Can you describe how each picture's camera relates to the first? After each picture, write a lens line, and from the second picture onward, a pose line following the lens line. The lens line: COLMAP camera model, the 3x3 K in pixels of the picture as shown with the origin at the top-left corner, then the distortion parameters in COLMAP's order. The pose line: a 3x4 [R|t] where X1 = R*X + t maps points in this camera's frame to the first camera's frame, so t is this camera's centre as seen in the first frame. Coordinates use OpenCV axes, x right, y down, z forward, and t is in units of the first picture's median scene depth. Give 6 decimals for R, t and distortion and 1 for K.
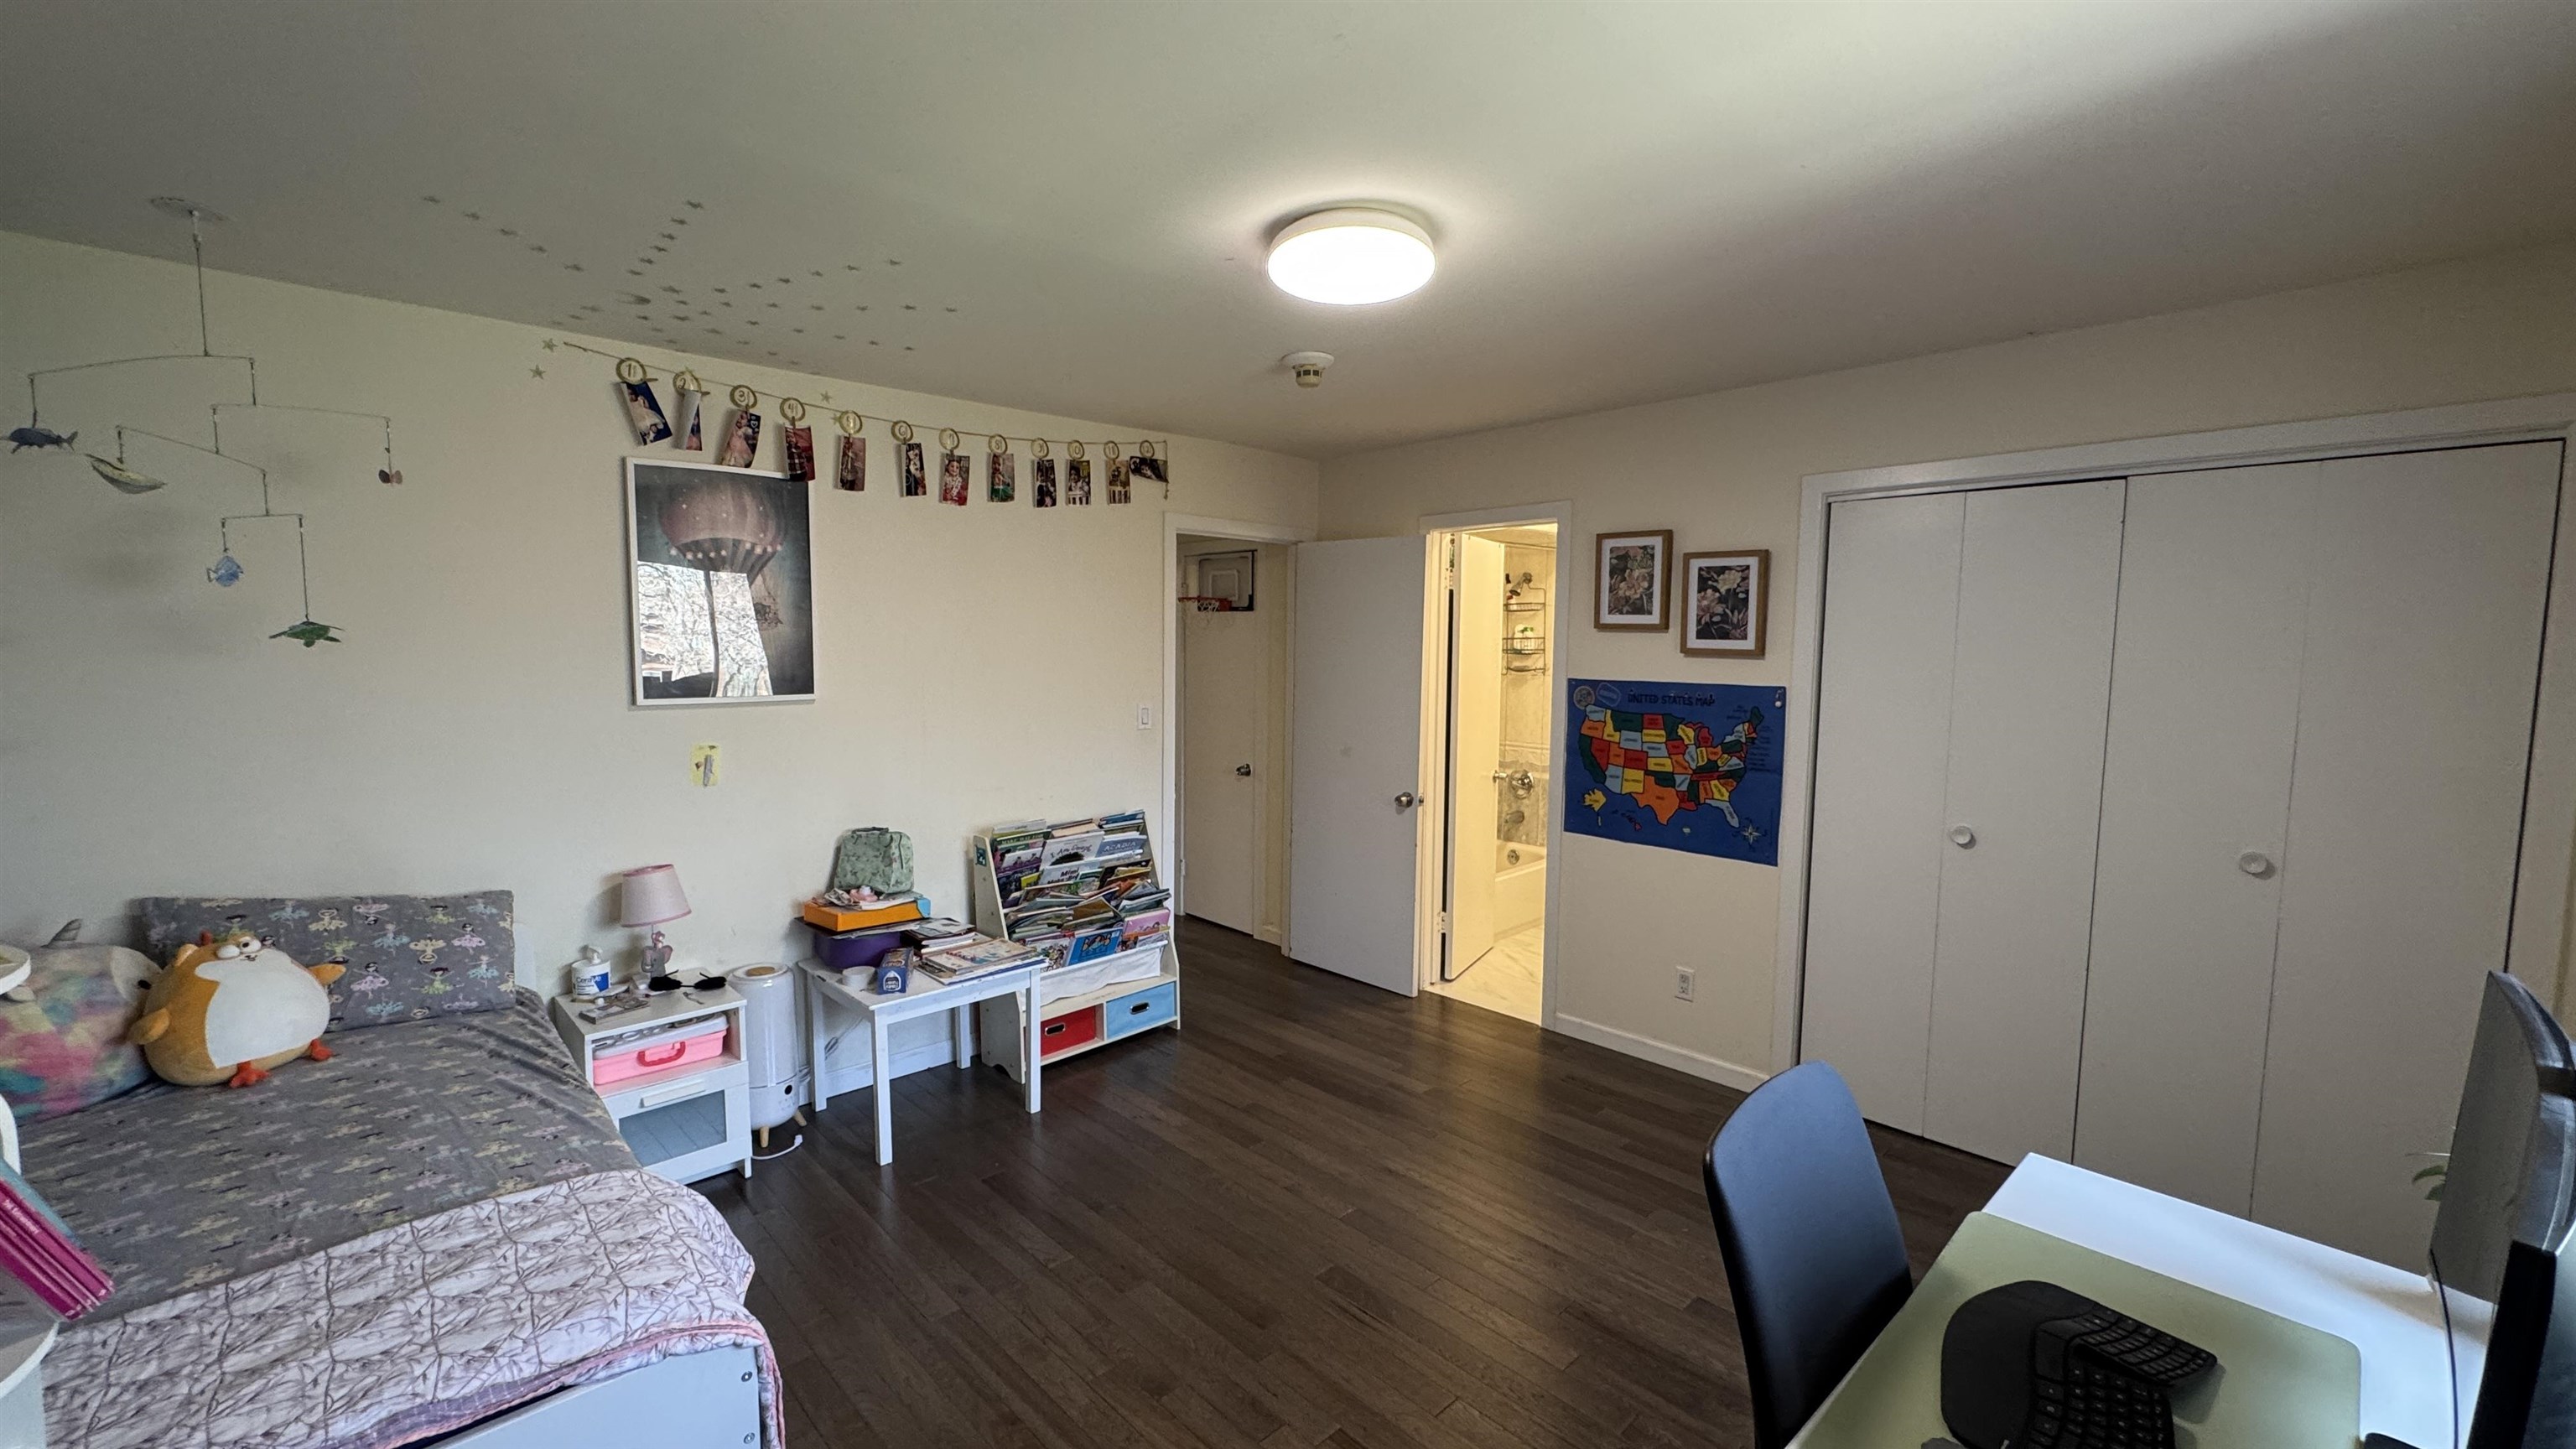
lens RADIAL K [[1021.7, 0, 1293.6], [0, 1021.7, 722.5], [0, 0, 1]] dist [0.000933, -0.000195]
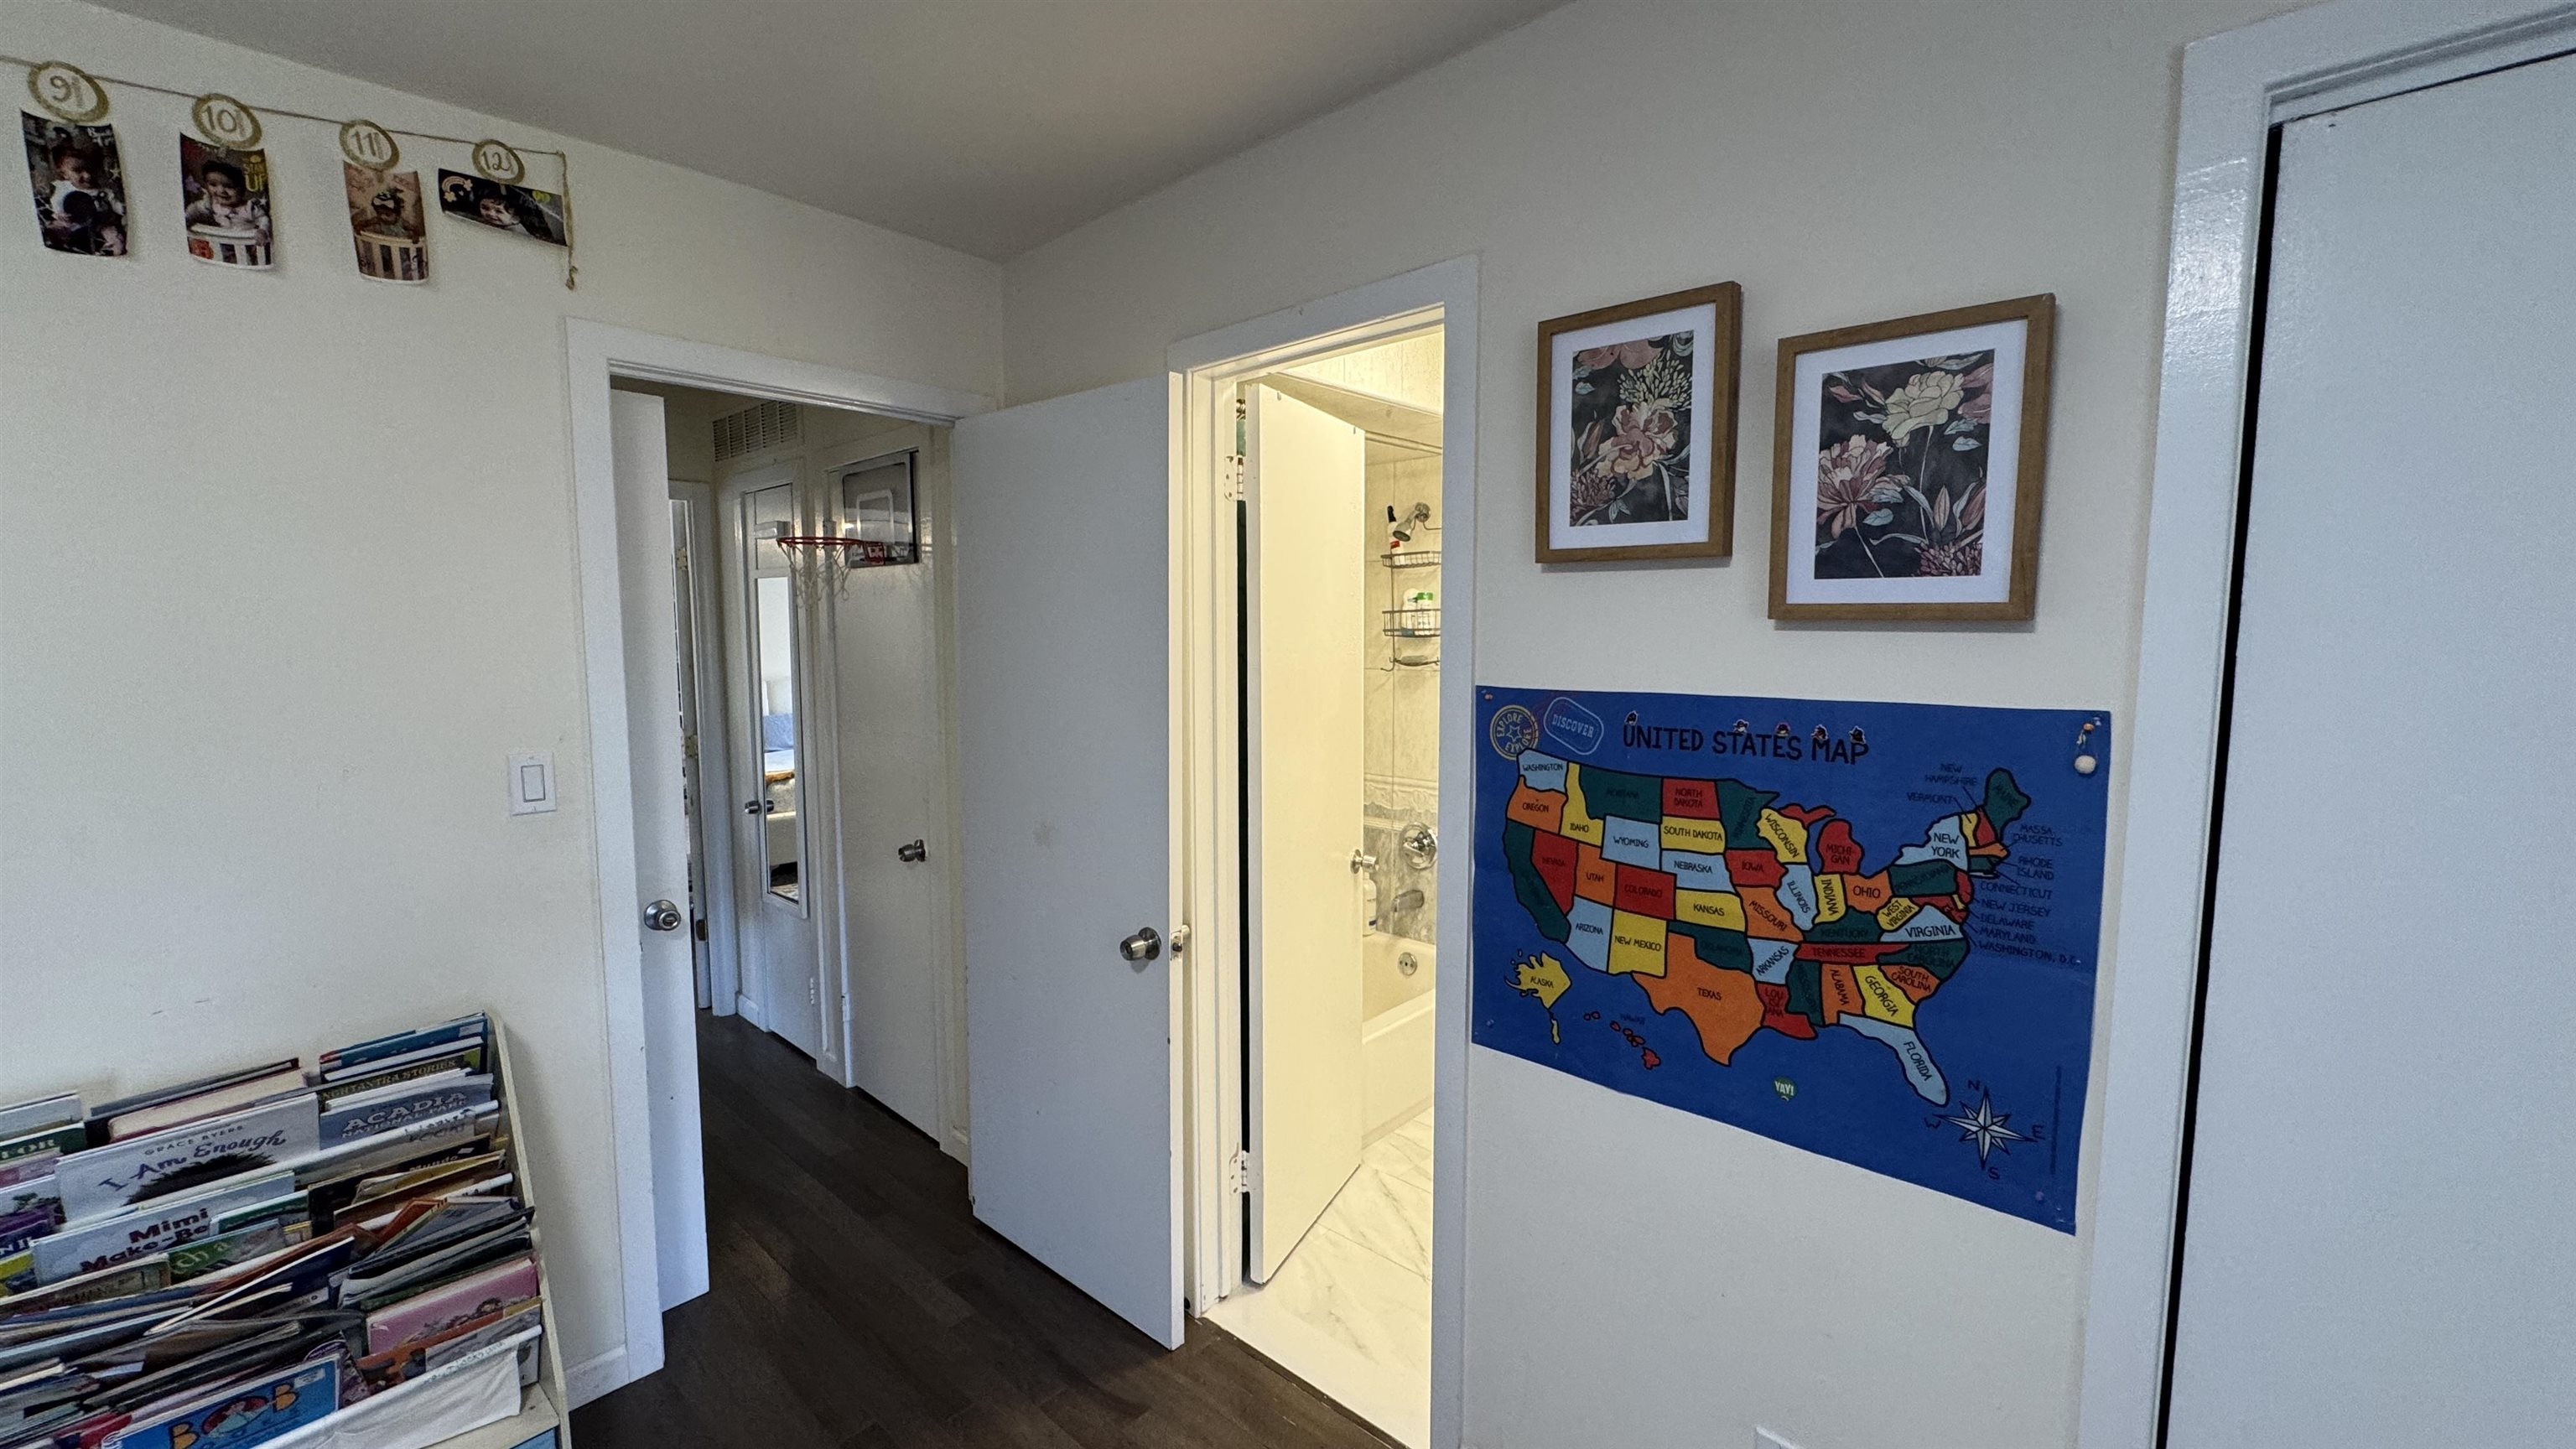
lens RADIAL K [[1021.7, 0, 1290.2], [0, 1021.7, 724.5], [0, 0, 1]] dist [0.000933, -0.000195]
pose [[0.998225, -0.017298, 0.056994, 0.171028], [0.016670, 0.999795, 0.011471, -0.034113], [-0.057181, -0.010500, 0.998309, 0.594258]]
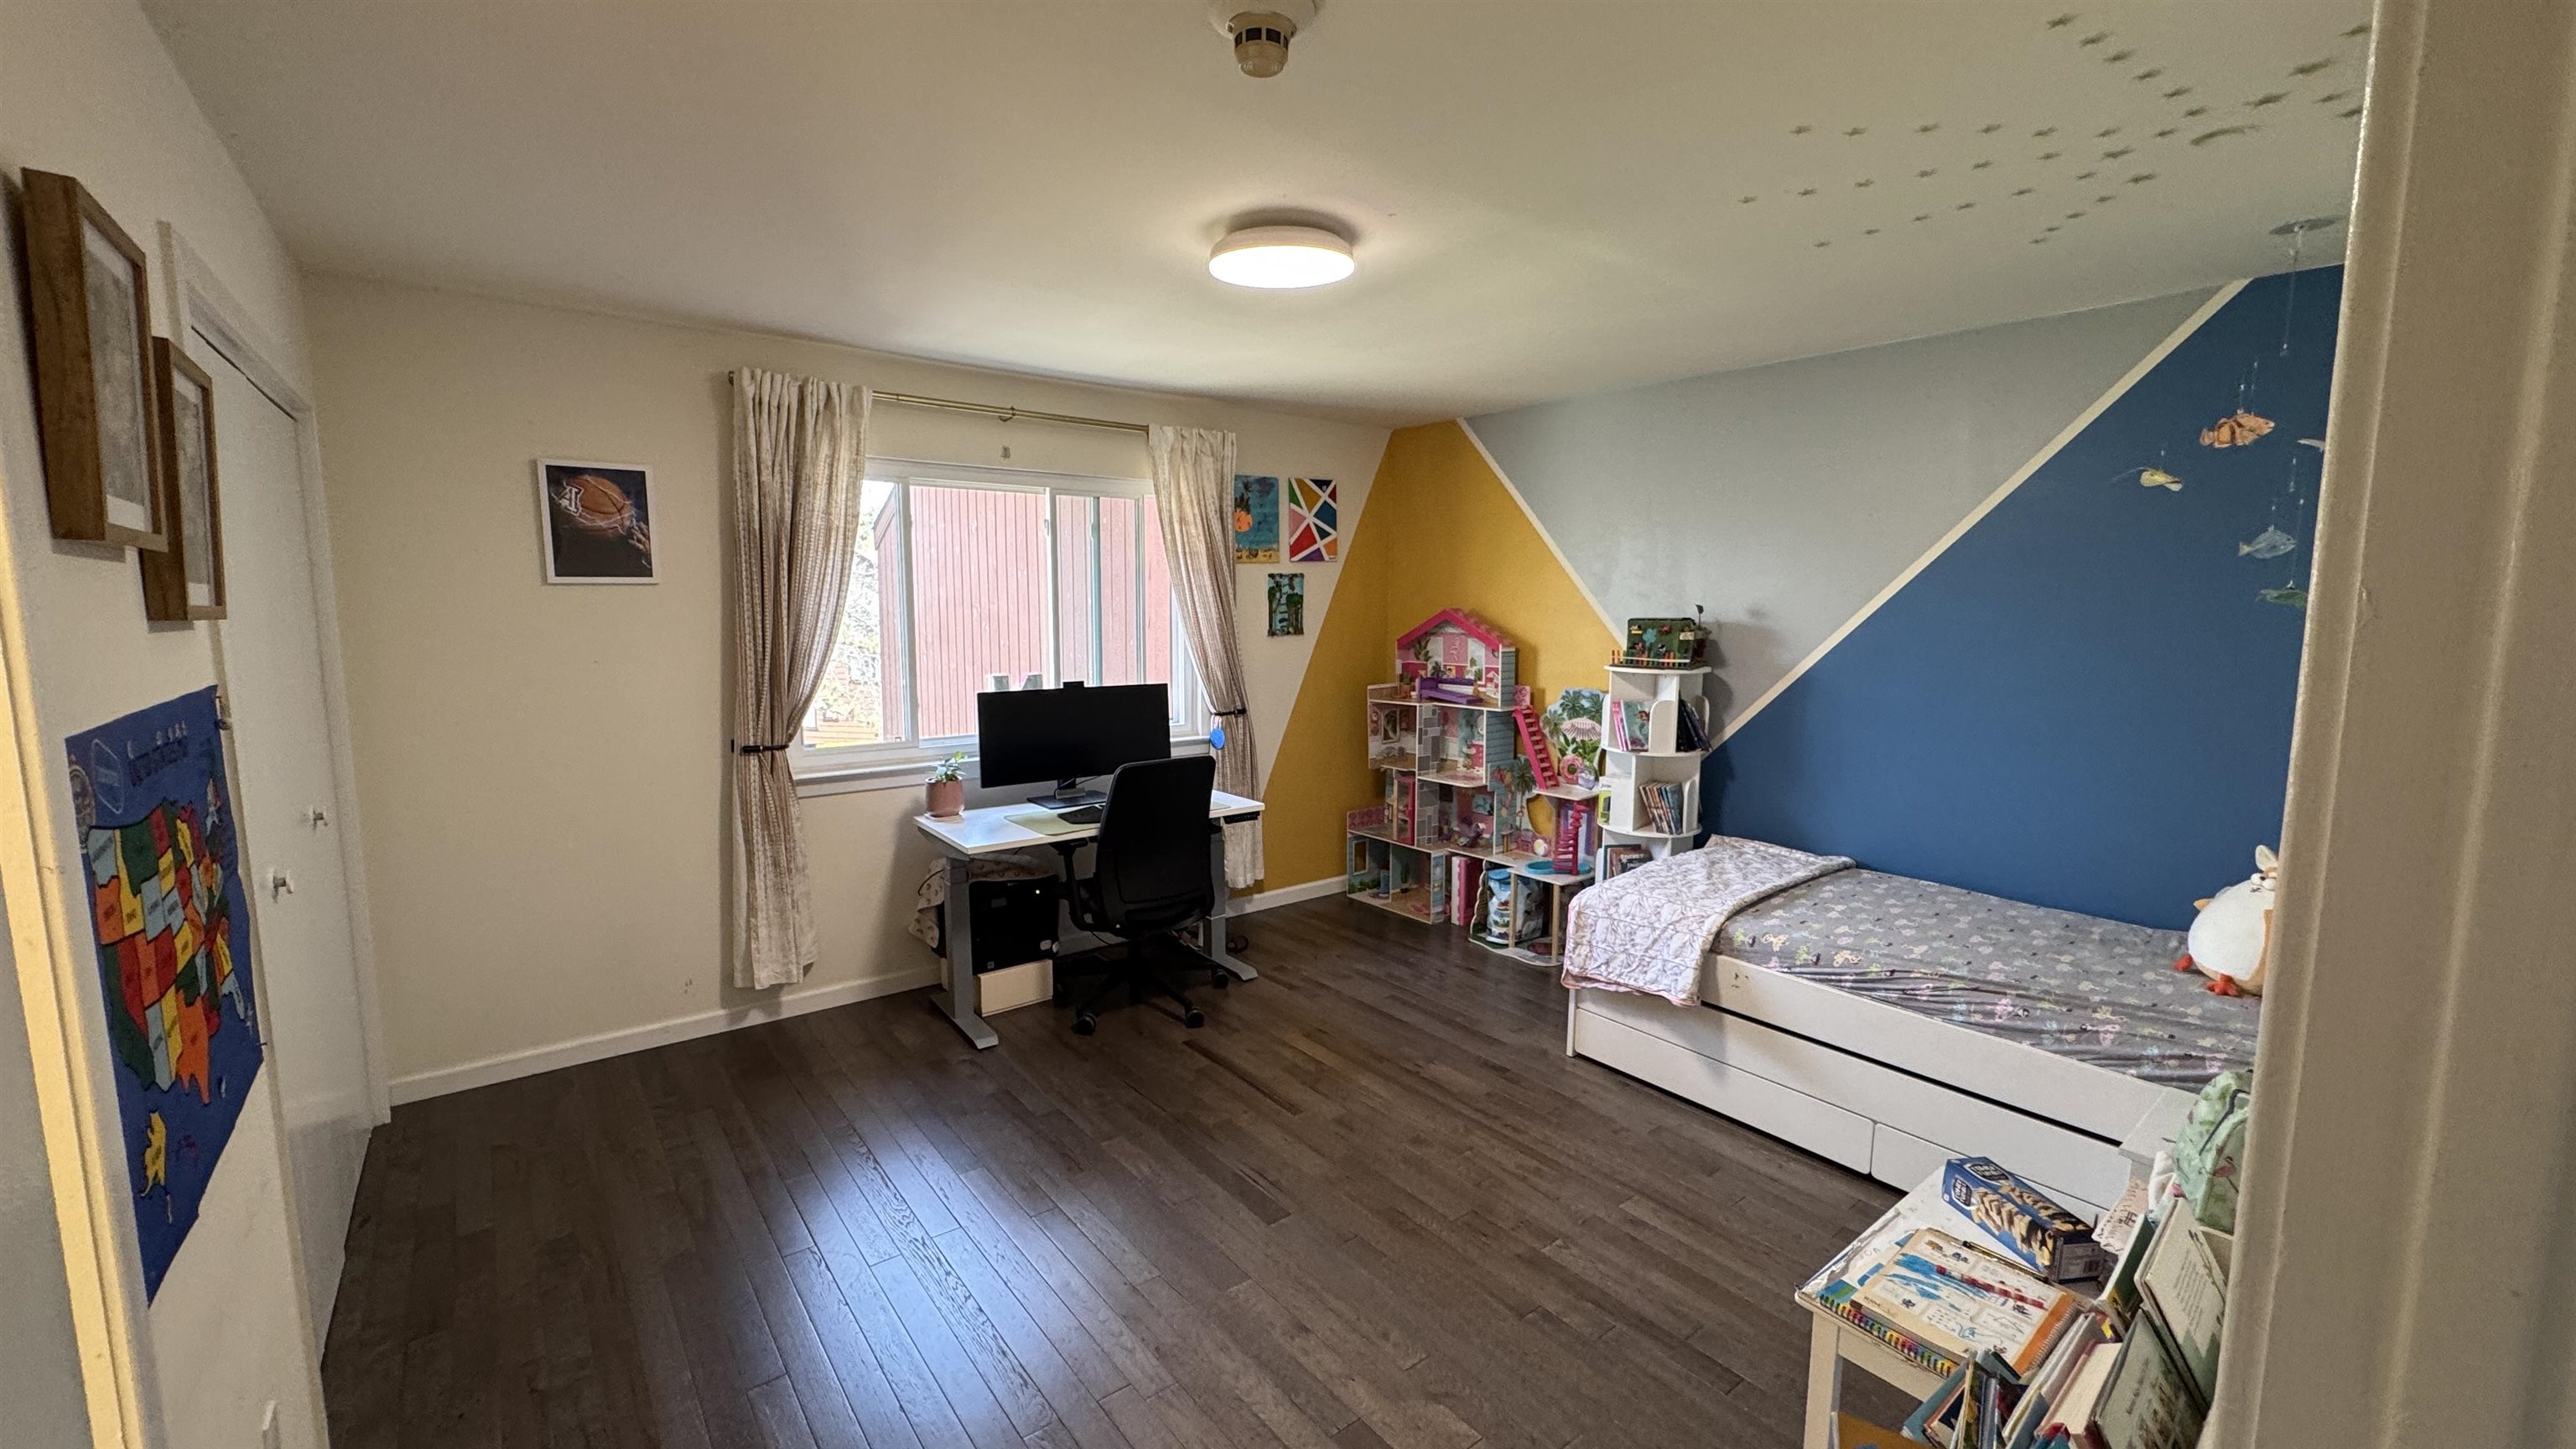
lens RADIAL K [[1021.7, 0, 1292.3], [0, 1021.7, 718.9], [0, 0, 1]] dist [0.000933, -0.000195]
pose [[-0.994920, -0.021127, 0.098427, -0.062610], [-0.000879, 0.979518, 0.201357, -0.142719], [-0.100665, 0.200247, -0.974560, 1.729051]]
